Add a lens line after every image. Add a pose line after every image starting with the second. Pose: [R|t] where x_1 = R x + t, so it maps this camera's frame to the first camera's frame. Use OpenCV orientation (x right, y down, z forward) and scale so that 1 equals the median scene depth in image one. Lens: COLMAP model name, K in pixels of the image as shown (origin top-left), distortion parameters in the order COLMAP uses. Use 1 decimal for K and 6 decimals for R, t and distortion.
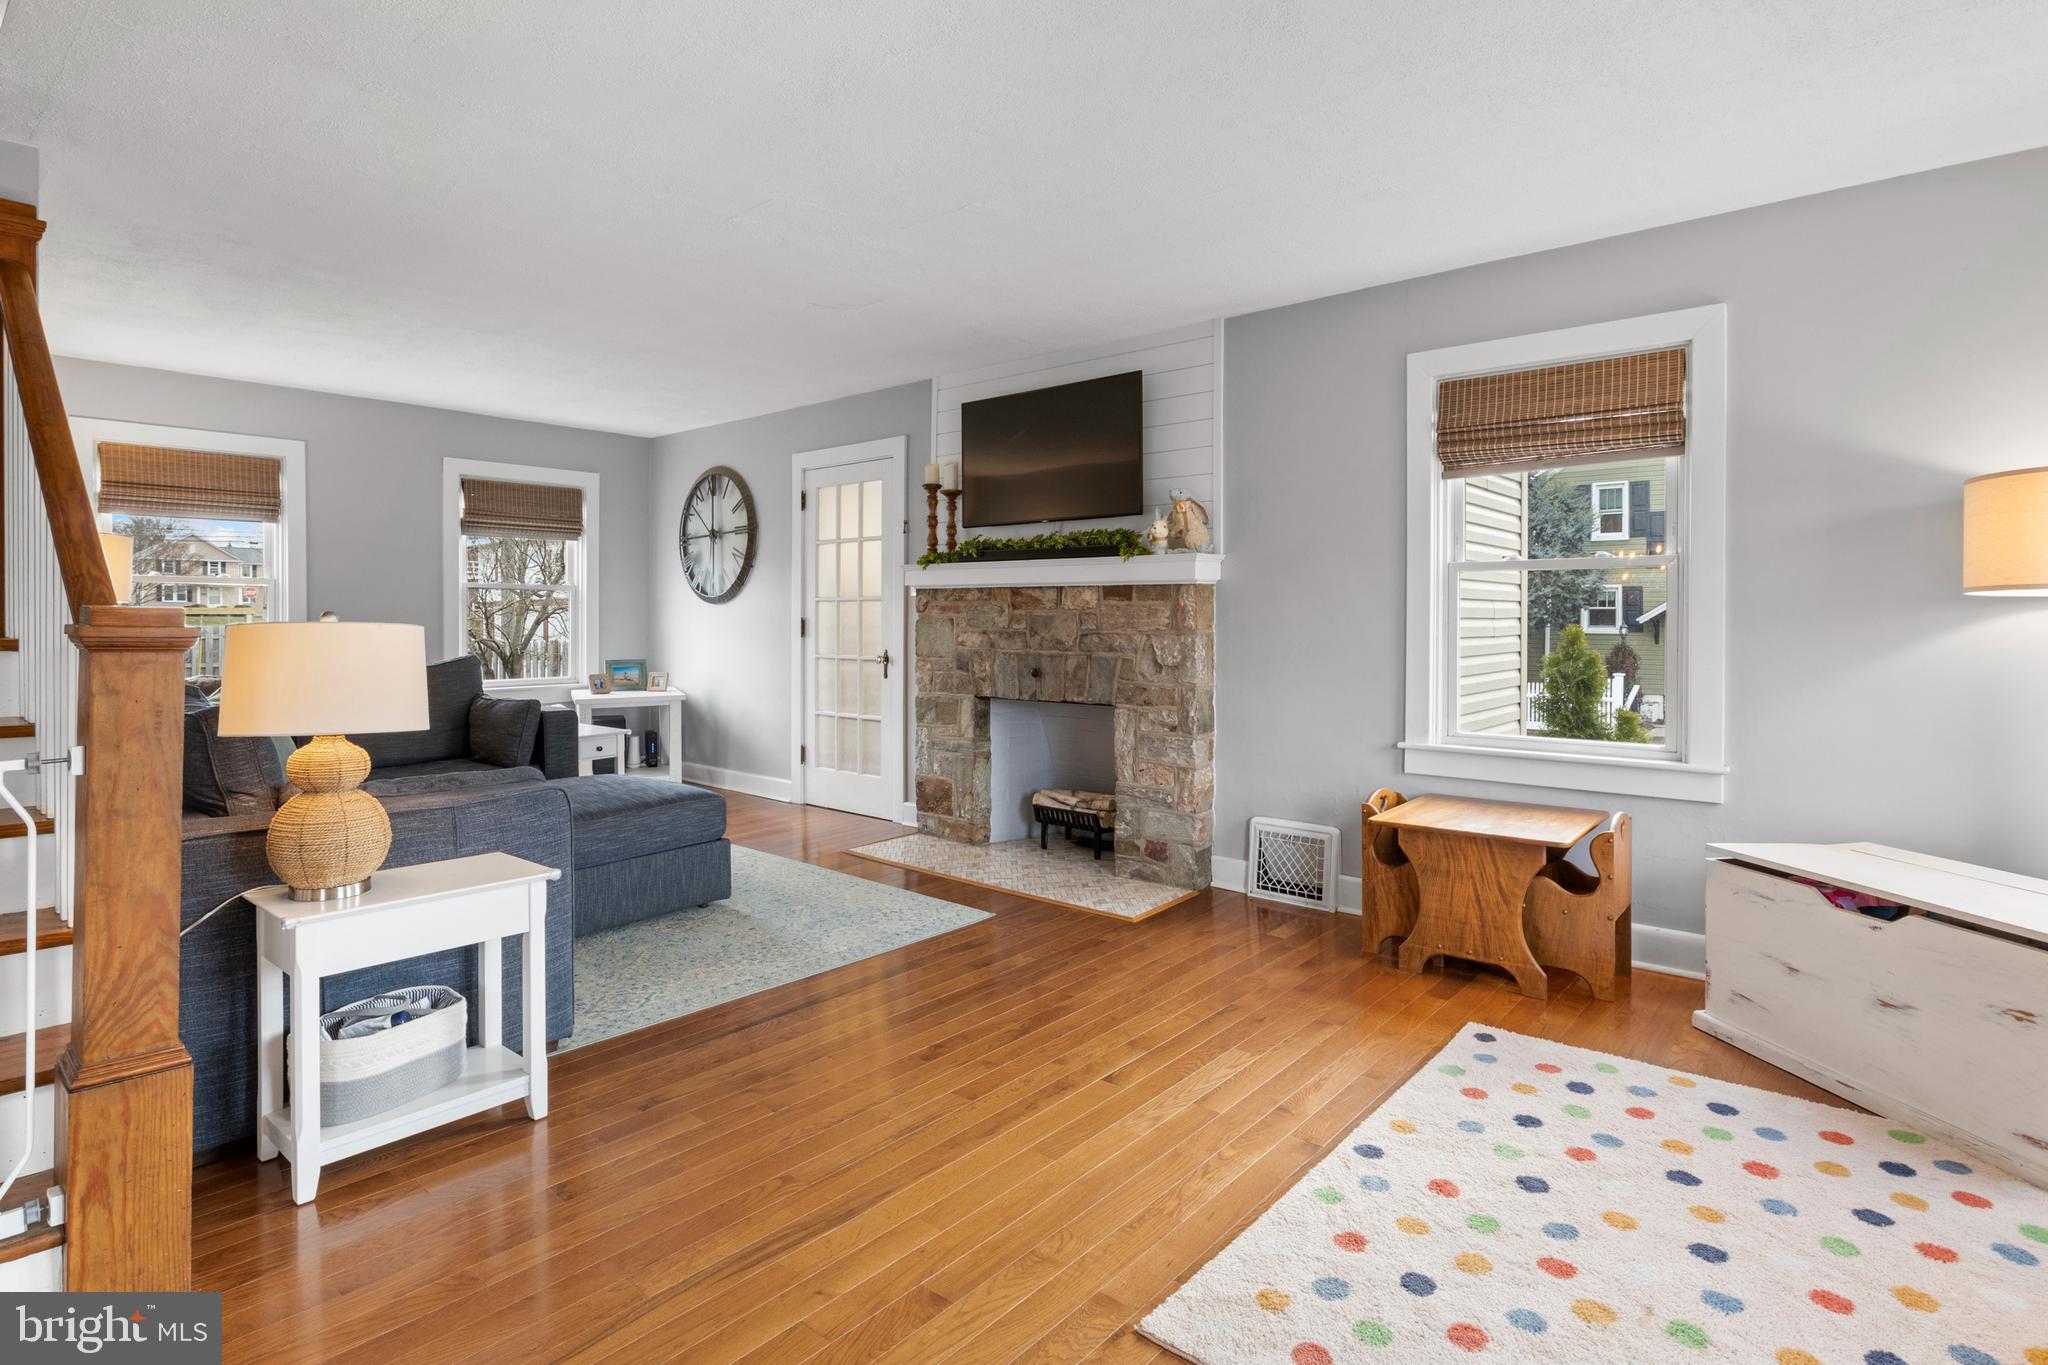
lens RADIAL K [[1052.4, 0, 1021.0], [0, 1052.4, 689.7], [0, 0, 1]] dist [0.000951, -0.002152]
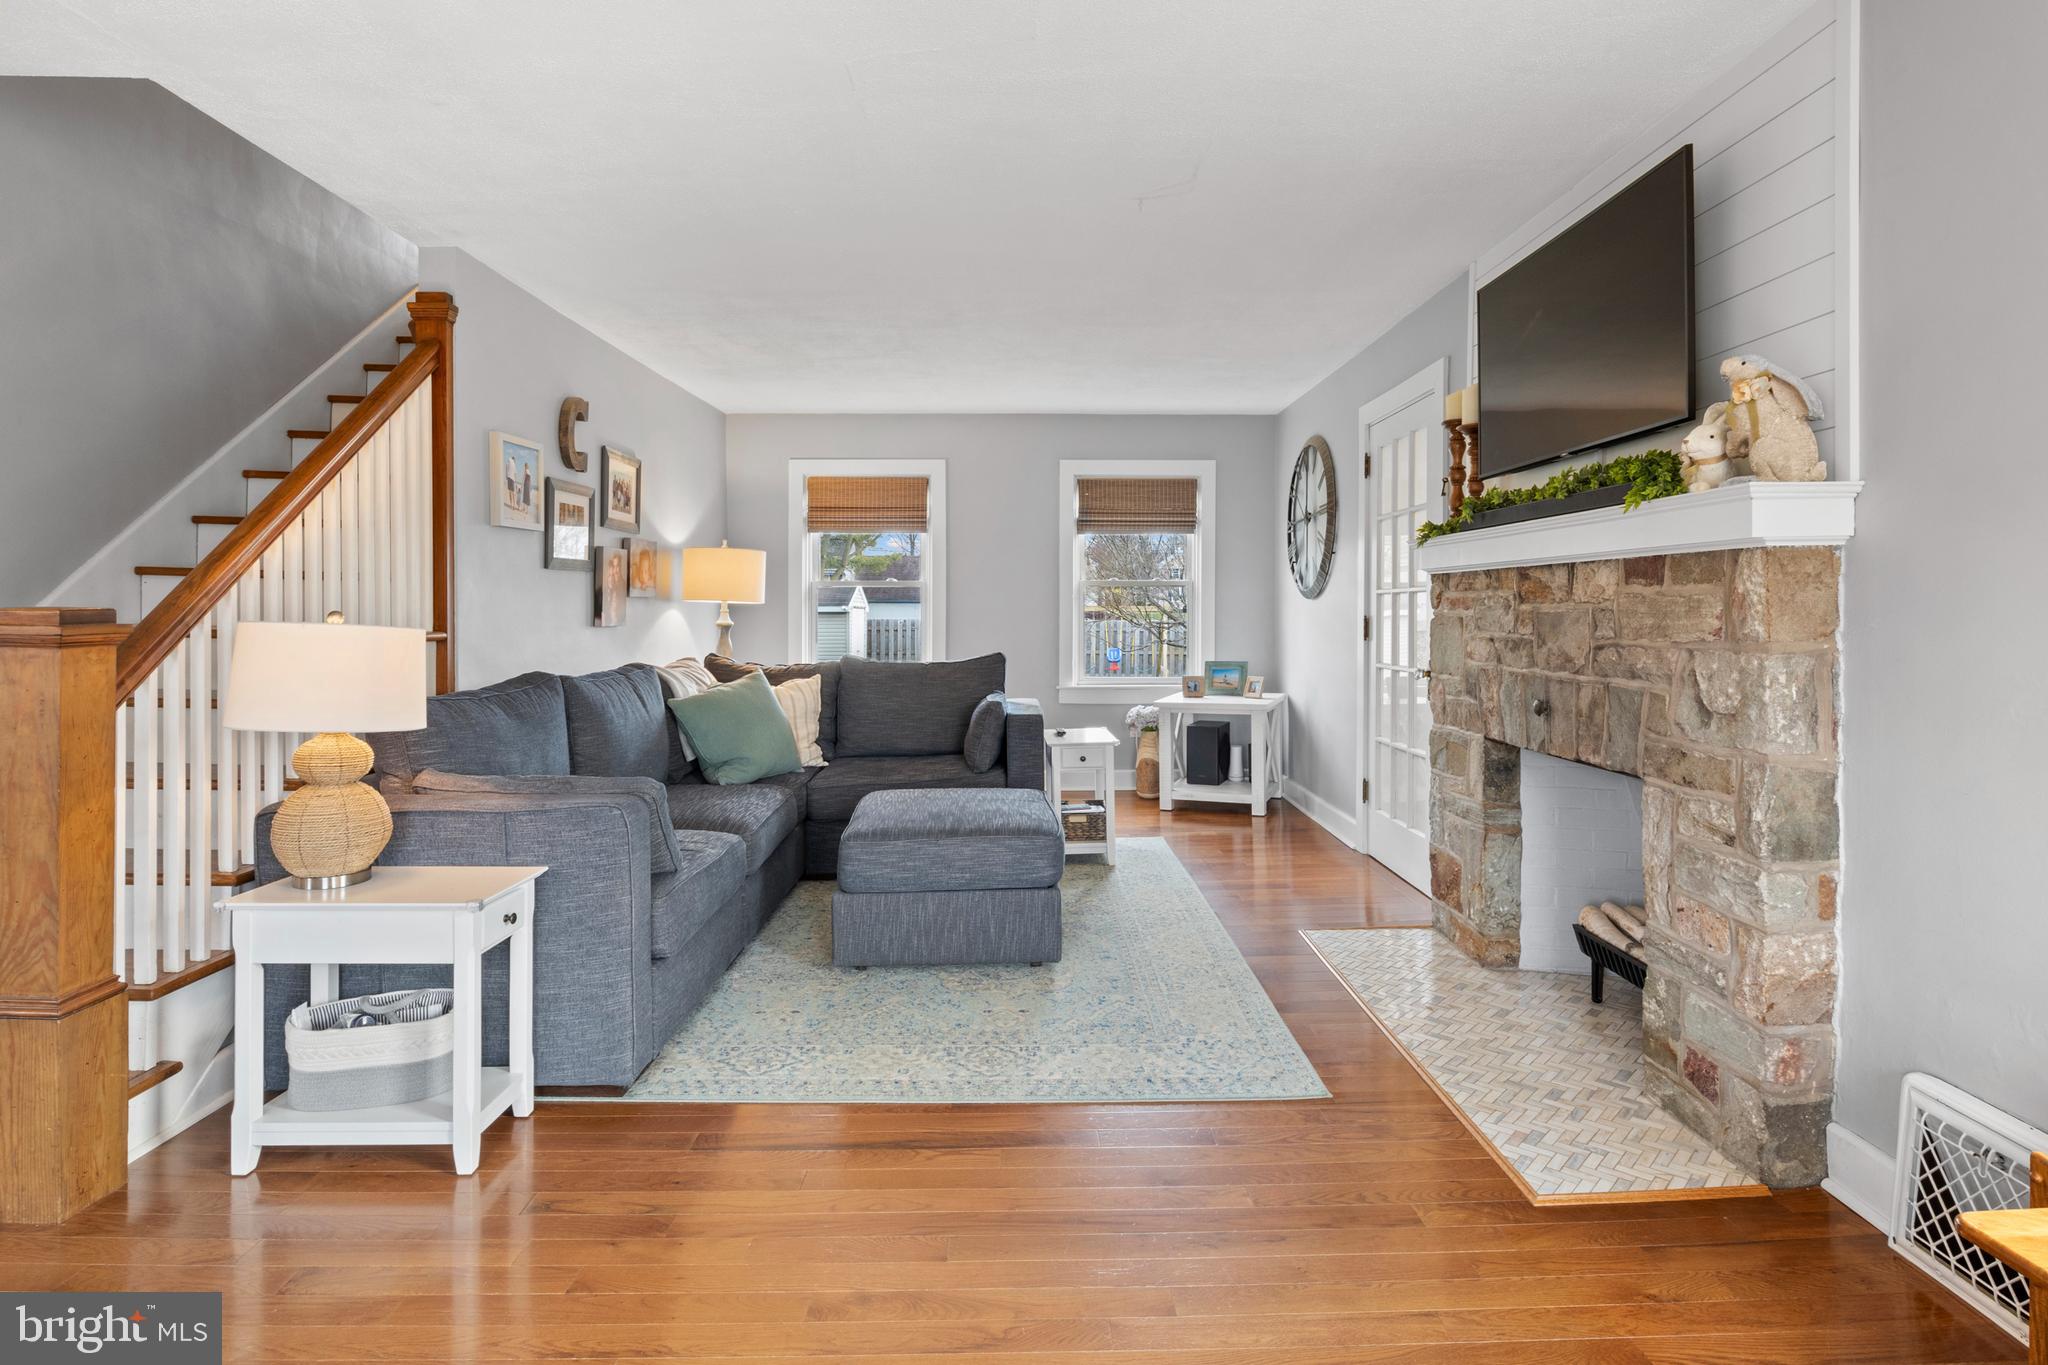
lens RADIAL K [[1052.4, 0, 1025.8], [0, 1052.4, 641.0], [0, 0, 1]] dist [0.000951, -0.002152]
pose [[0.661988, 0.018797, -0.749279, 0.295175], [-0.050334, 0.998544, -0.019419, -0.030206], [0.747822, 0.050569, 0.661970, 0.418031]]
